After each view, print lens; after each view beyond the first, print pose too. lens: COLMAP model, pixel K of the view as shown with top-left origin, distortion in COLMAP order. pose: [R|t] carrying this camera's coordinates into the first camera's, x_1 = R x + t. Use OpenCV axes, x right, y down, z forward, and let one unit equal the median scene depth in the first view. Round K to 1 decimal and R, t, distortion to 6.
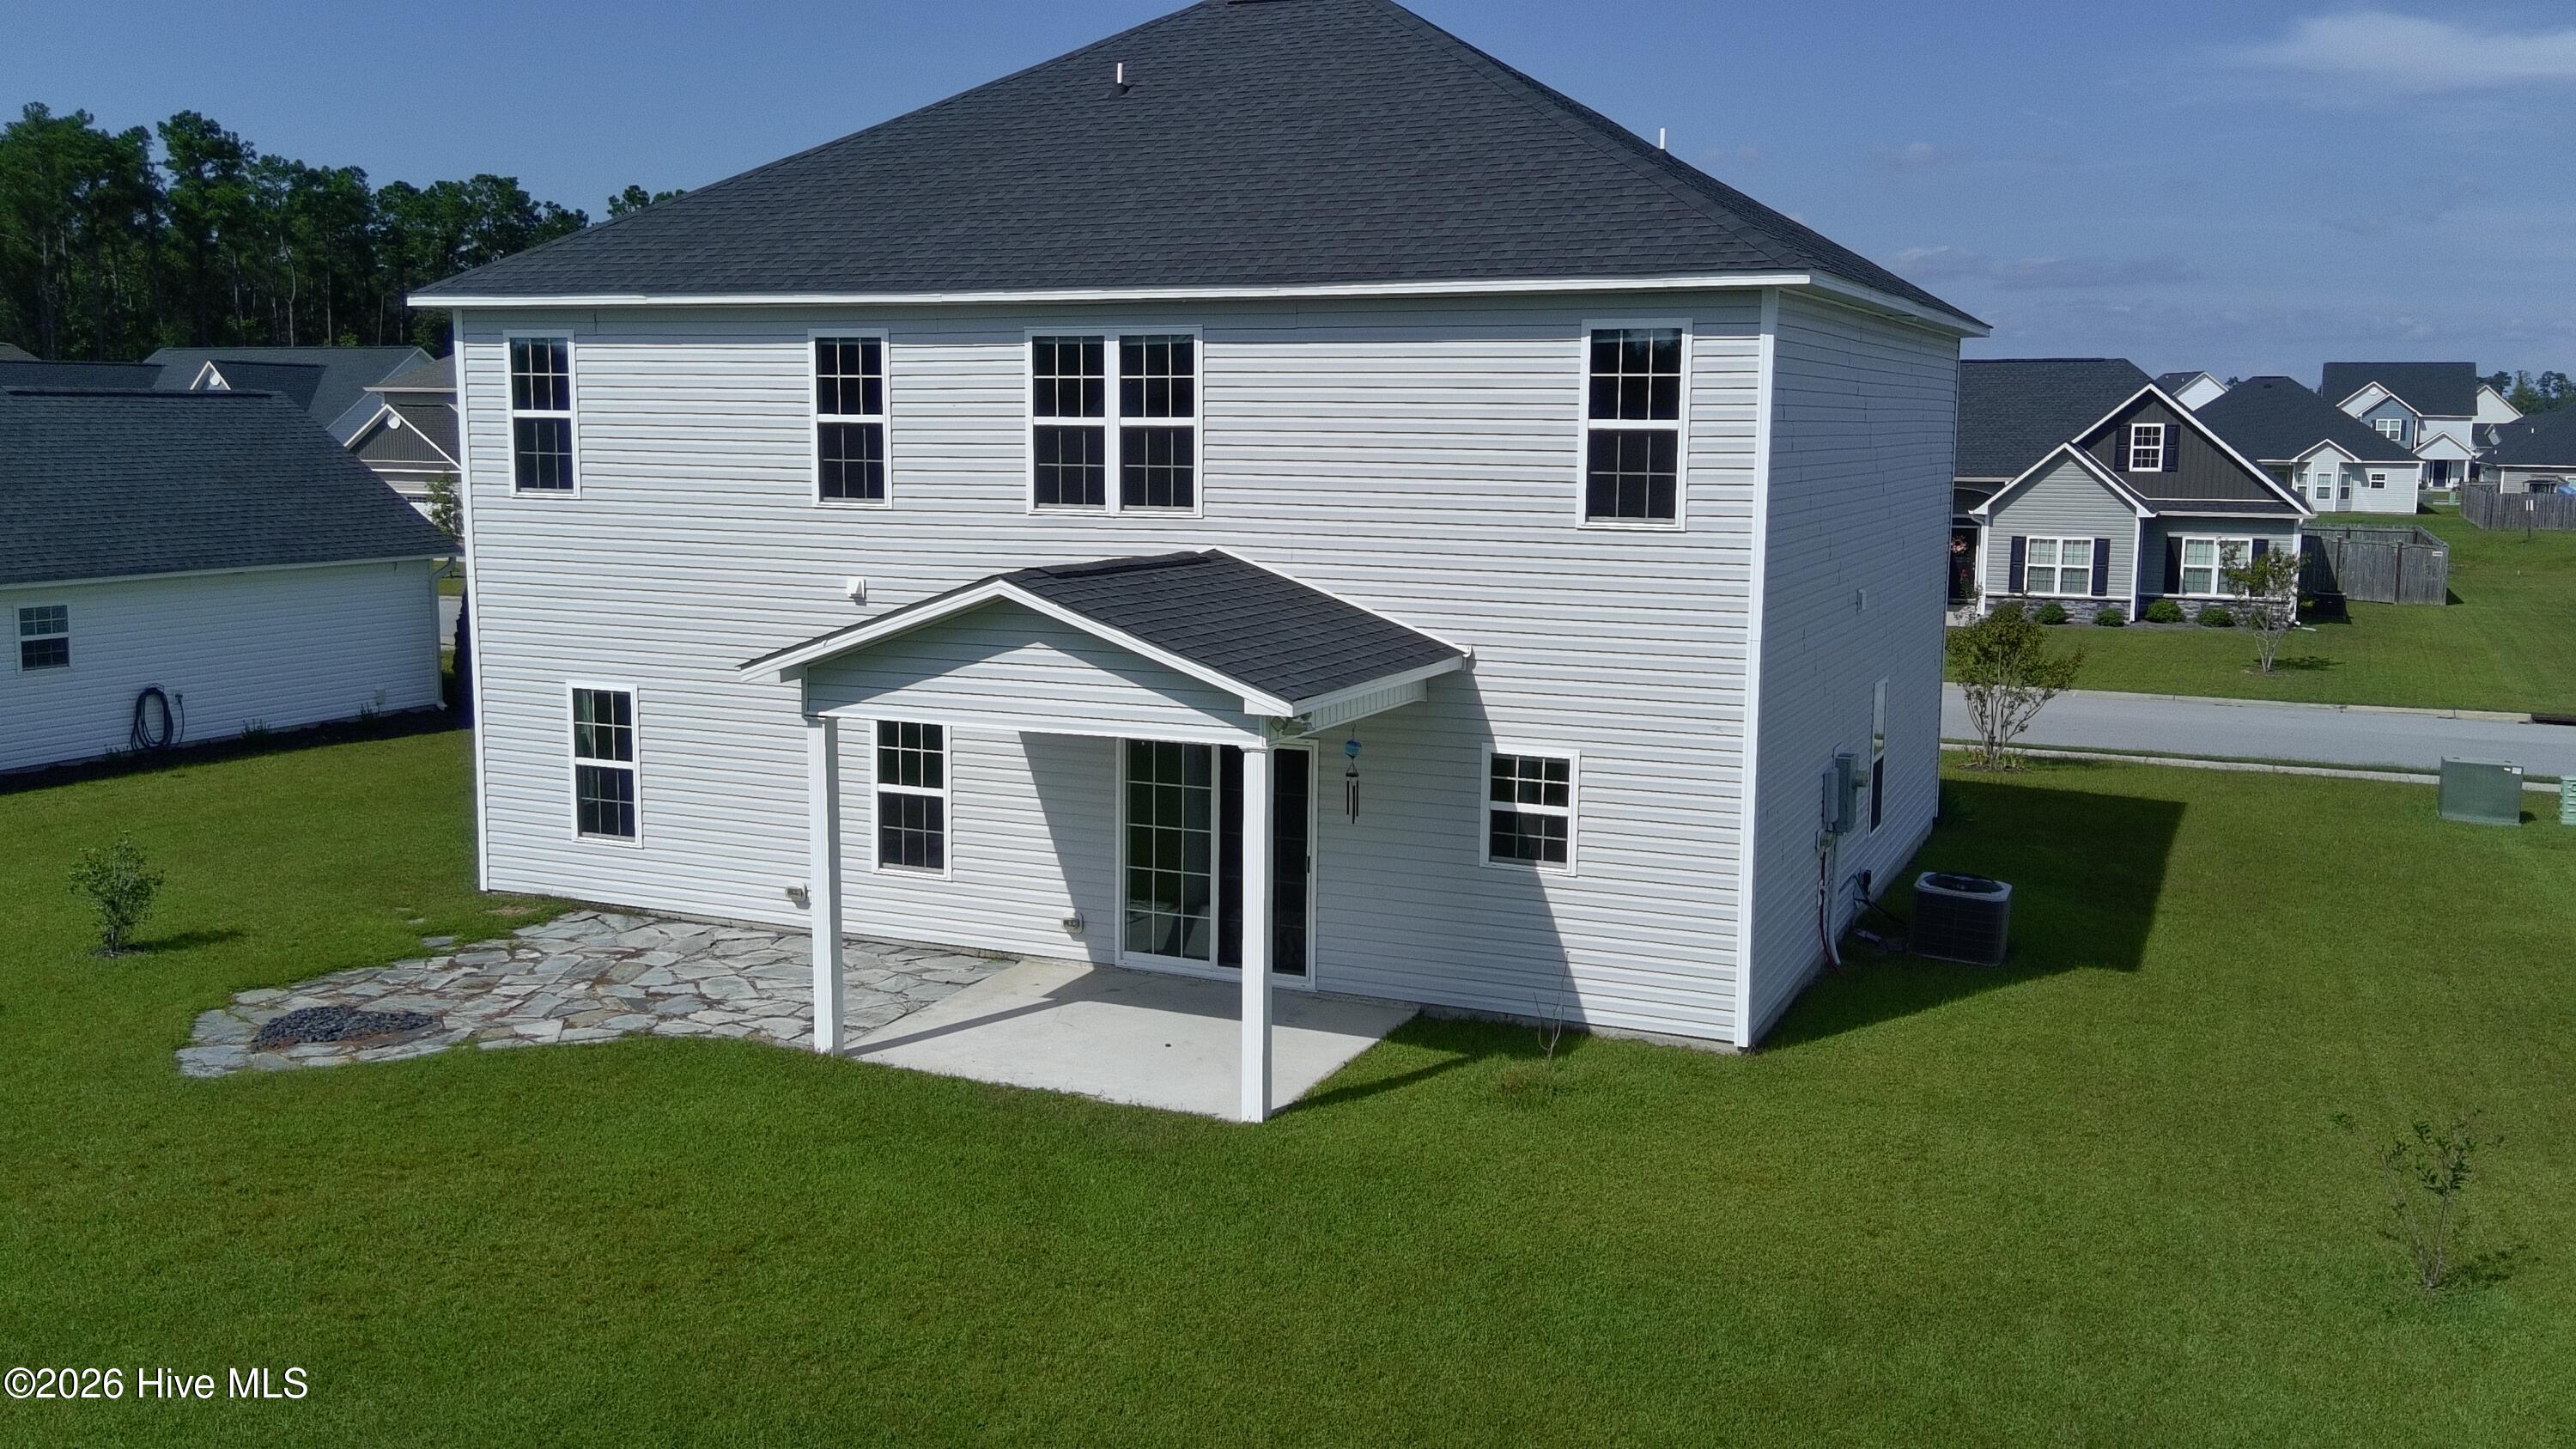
lens RADIAL K [[2128.5, 0, 1309.0], [0, 2128.5, 713.5], [0, 0, 1]] dist [0.052035, -0.032750]
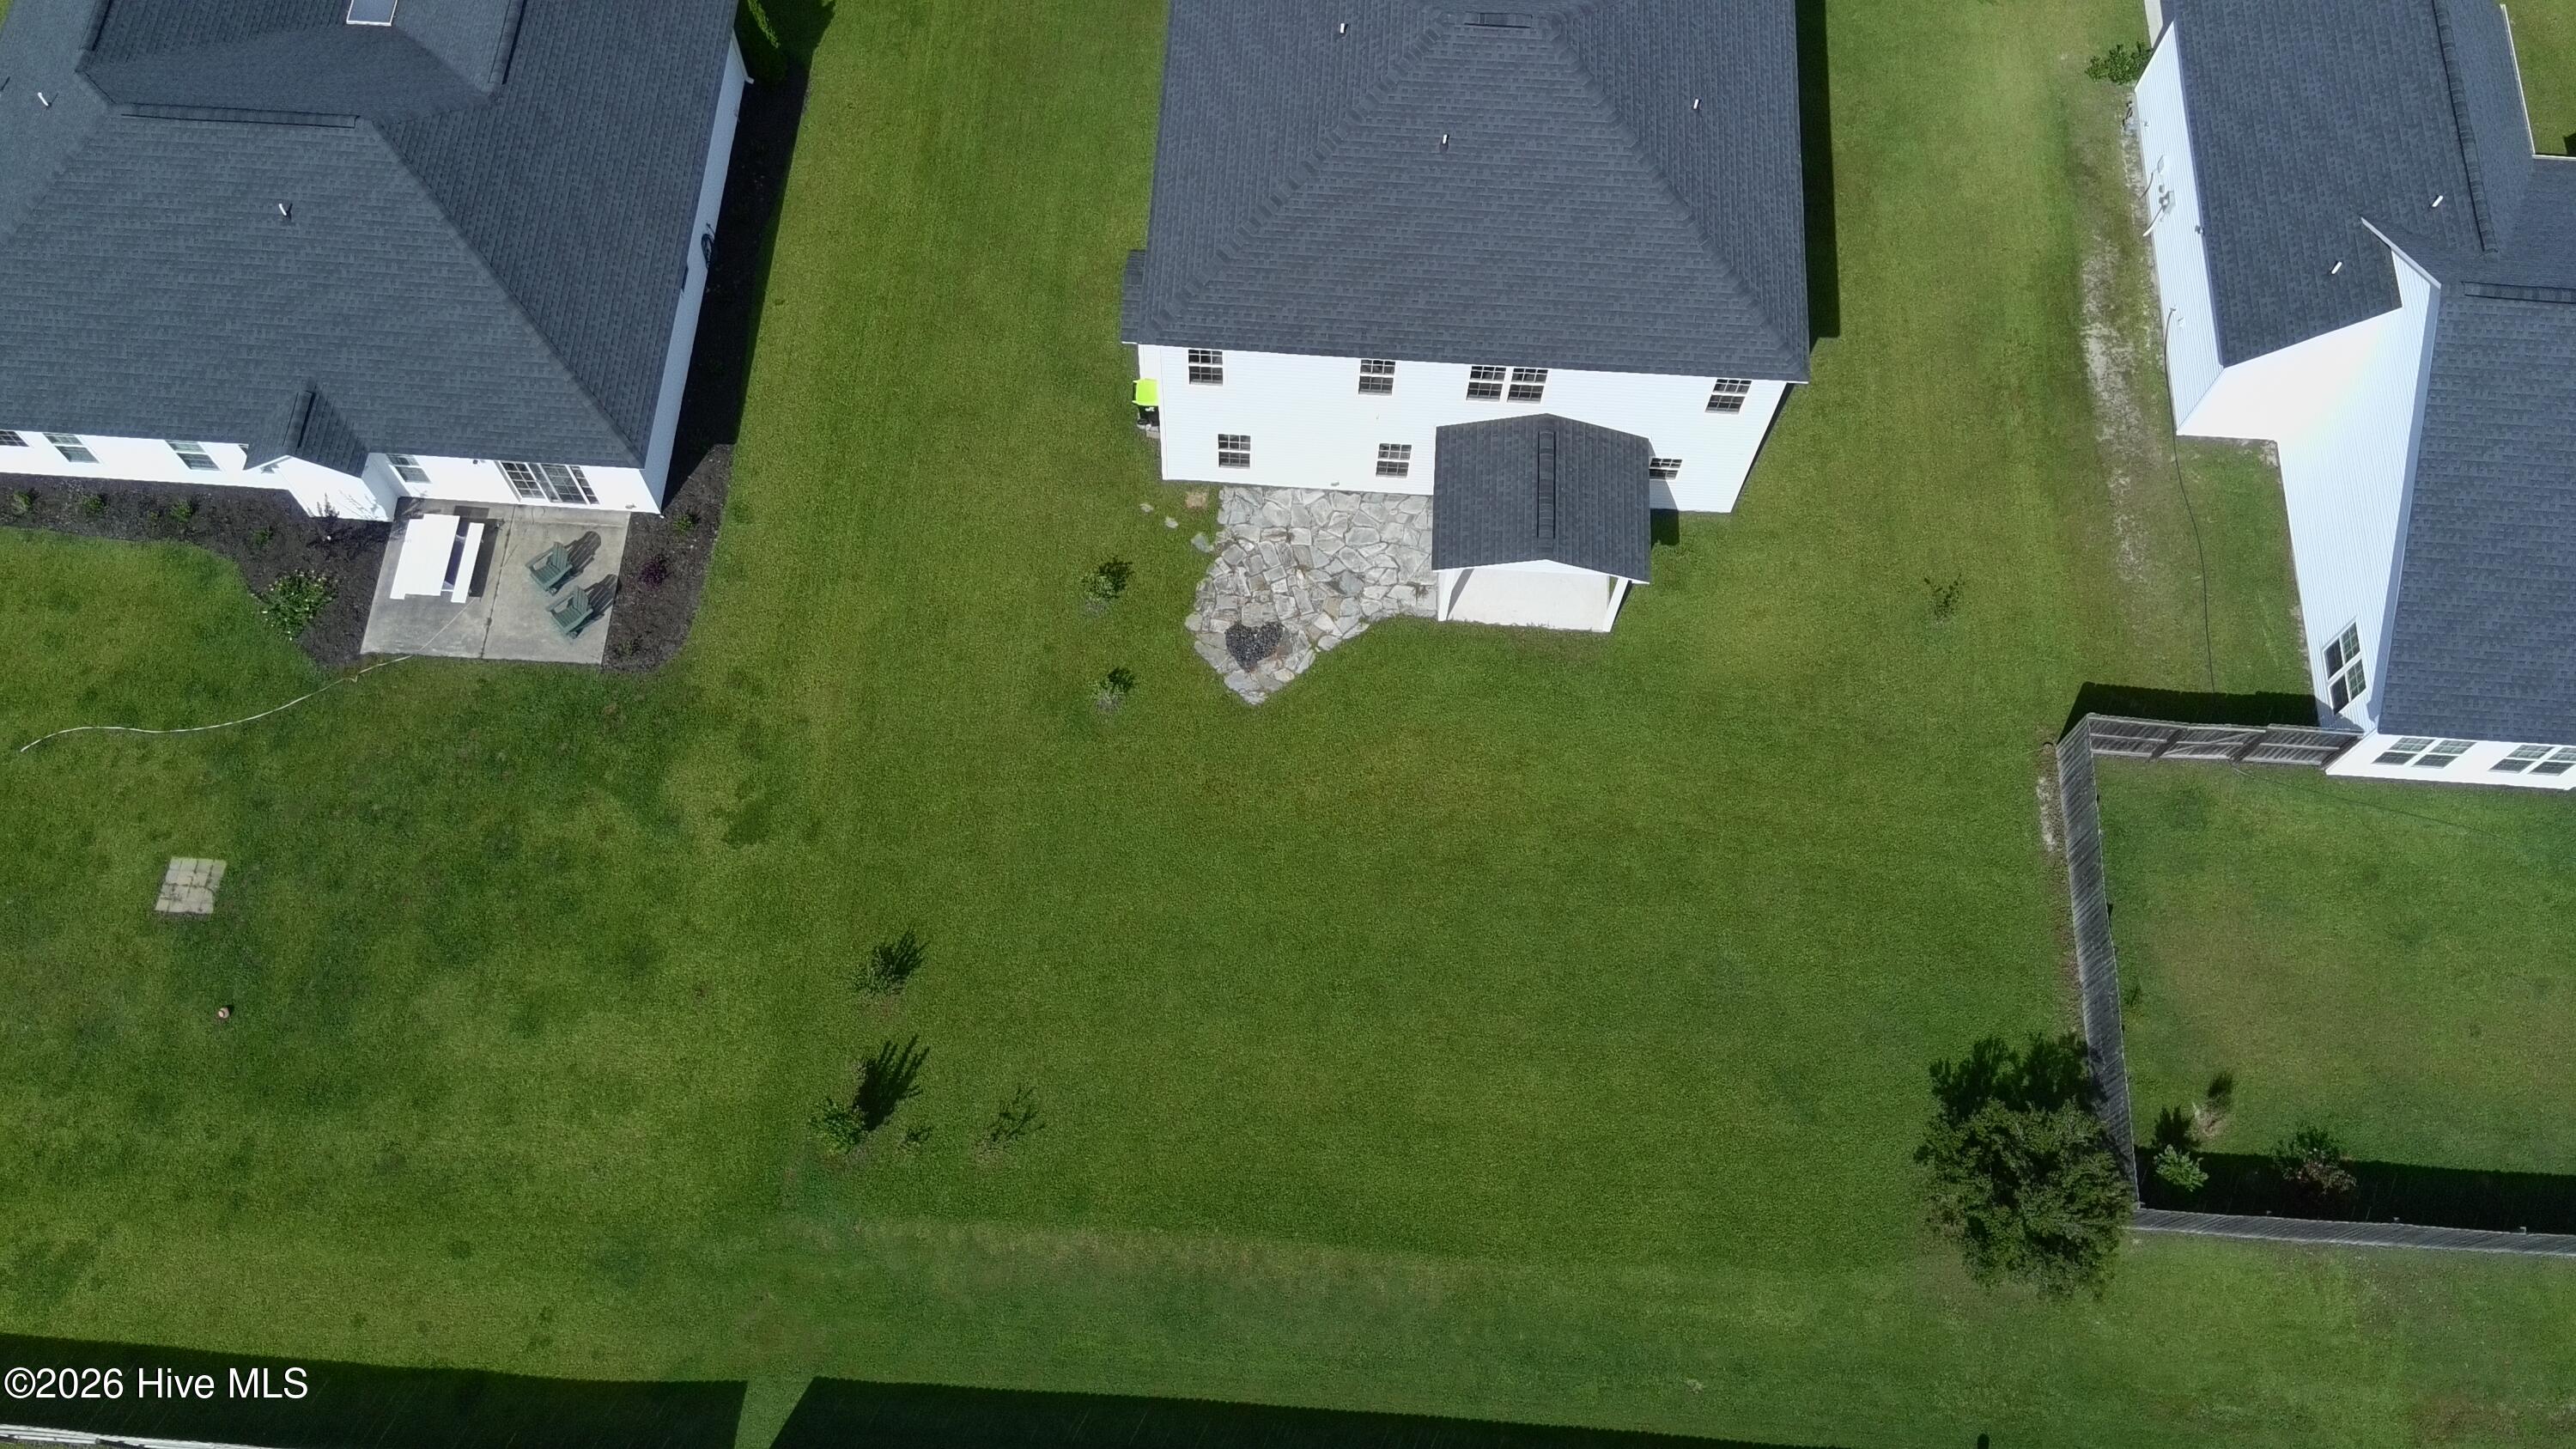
lens RADIAL K [[2128.5, 0, 1296.9], [0, 2128.5, 707.9], [0, 0, 1]] dist [0.052035, -0.032750]
pose [[0.939531, -0.308627, 0.148429, -0.778633], [0.033846, 0.514973, 0.856538, -2.000099], [-0.340787, -0.799720, 0.494279, -0.395245]]
